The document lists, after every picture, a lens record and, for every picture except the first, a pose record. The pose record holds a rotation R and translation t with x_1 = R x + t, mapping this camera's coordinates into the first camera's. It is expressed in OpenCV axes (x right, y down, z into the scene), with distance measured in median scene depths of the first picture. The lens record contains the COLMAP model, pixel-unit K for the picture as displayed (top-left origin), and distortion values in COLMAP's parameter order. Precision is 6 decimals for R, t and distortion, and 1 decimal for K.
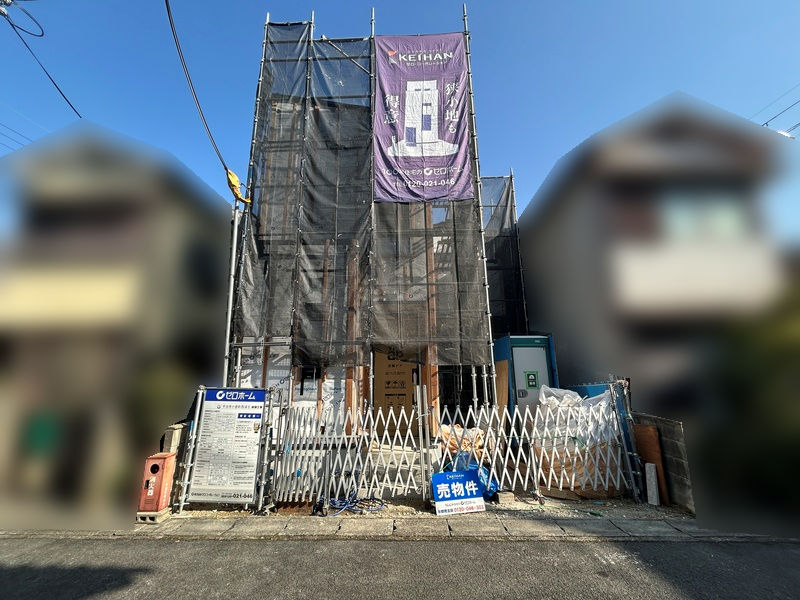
lens RADIAL K [[323.1, 0, 401.8], [0, 323.1, 299.1], [0, 0, 1]] dist [-0.000541, -0.000135]
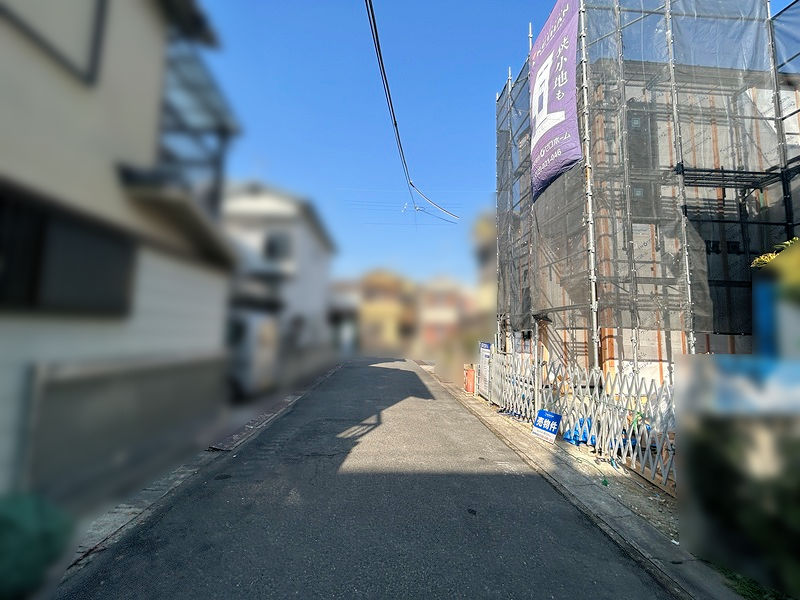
lens RADIAL K [[323.1, 0, 397.3], [0, 323.1, 299.1], [0, 0, 1]] dist [-0.000541, -0.000135]
pose [[0.090078, -0.083796, -0.992403, 1.198865], [0.208603, 0.975939, -0.063471, 0.035844], [0.973843, -0.201301, 0.105391, 0.296978]]
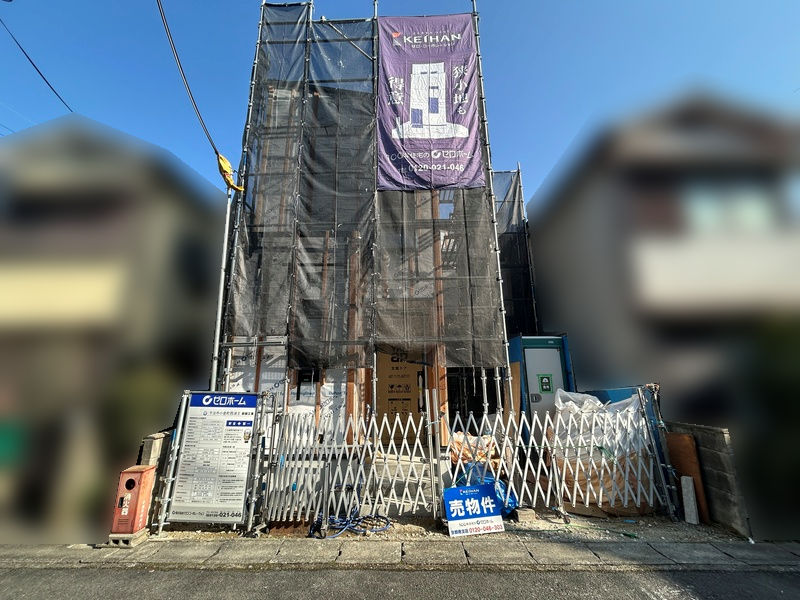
lens RADIAL K [[323.1, 0, 402.0], [0, 323.1, 299.3], [0, 0, 1]] dist [-0.000541, -0.000135]
pose [[0.999994, 0.000555, 0.003397, -0.020278], [-0.000520, 0.999948, -0.010221, 0.022353], [-0.003402, 0.010219, 0.999942, 0.085254]]
